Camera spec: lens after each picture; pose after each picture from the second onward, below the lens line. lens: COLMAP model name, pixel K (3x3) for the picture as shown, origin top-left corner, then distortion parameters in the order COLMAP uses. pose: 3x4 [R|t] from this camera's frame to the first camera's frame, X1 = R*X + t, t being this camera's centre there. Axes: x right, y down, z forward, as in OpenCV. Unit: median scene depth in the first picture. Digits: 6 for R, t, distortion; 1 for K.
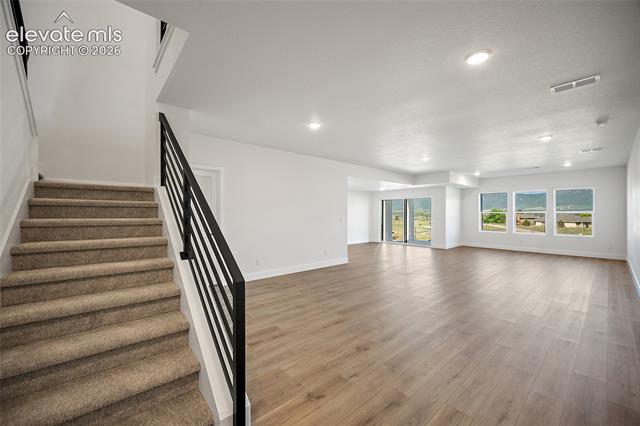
lens RADIAL K [[252.7, 0, 319.2], [0, 252.7, 213.6], [0, 0, 1]] dist [-0.002168, 0.000109]
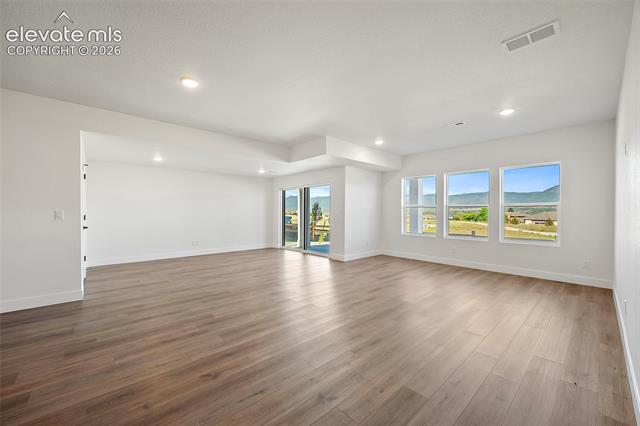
lens RADIAL K [[252.7, 0, 319.5], [0, 252.7, 213.5], [0, 0, 1]] dist [-0.002168, 0.000109]
pose [[0.999918, 0.000924, 0.012765, 0.425966], [-0.001018, 0.999972, 0.007372, 0.011441], [-0.012758, -0.007384, 0.999891, 0.342459]]
